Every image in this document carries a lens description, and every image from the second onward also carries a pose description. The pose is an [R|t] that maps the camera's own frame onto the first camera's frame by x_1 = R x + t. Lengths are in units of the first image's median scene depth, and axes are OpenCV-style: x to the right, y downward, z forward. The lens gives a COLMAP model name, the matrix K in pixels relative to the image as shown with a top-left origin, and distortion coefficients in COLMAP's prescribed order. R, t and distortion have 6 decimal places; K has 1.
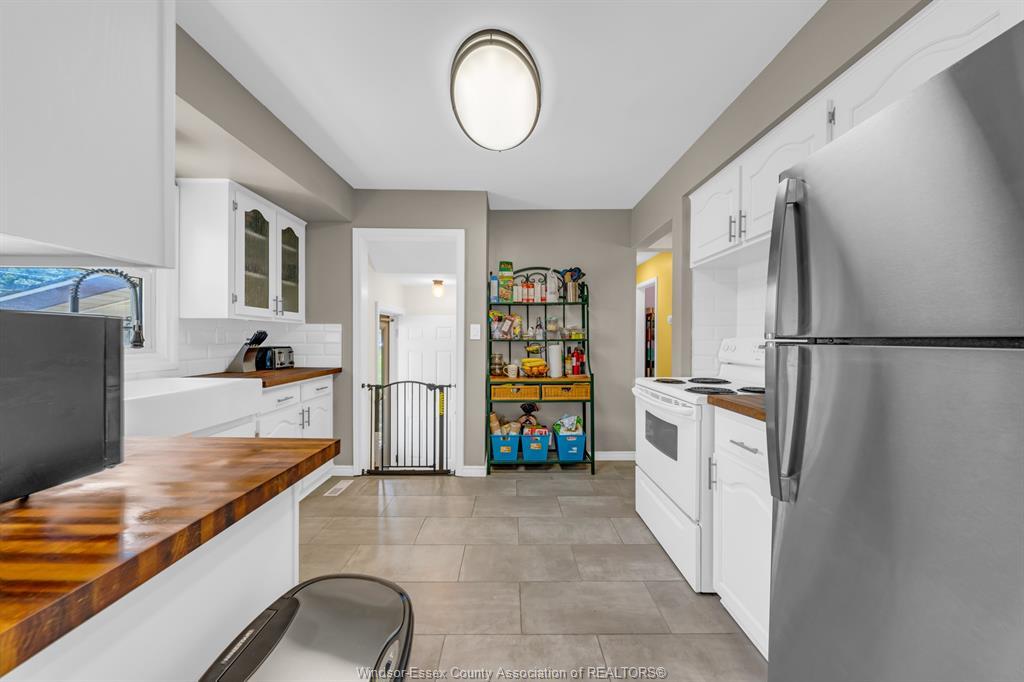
lens RADIAL K [[348.6, 0, 510.7], [0, 348.6, 341.7], [0, 0, 1]] dist [-0.005072, 0.000218]
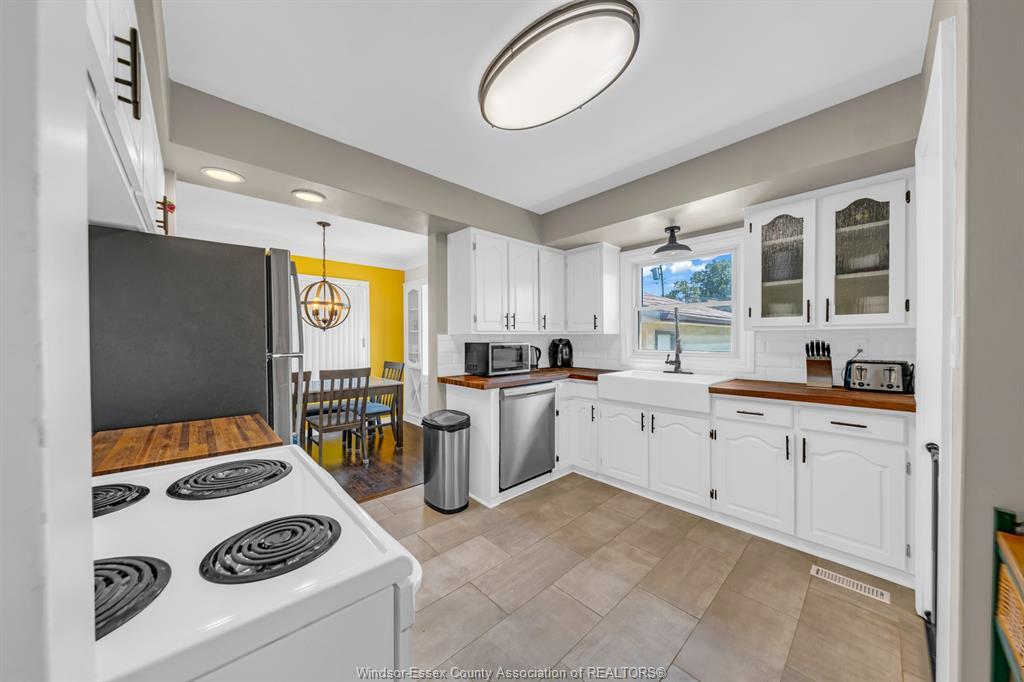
lens RADIAL K [[348.6, 0, 510.7], [0, 348.6, 341.7], [0, 0, 1]] dist [-0.005072, 0.000218]
pose [[-0.736739, 0.005151, -0.676158, 0.483302], [-0.006882, 0.999862, 0.015115, -0.041171], [0.676143, 0.015789, -0.736602, 1.254409]]
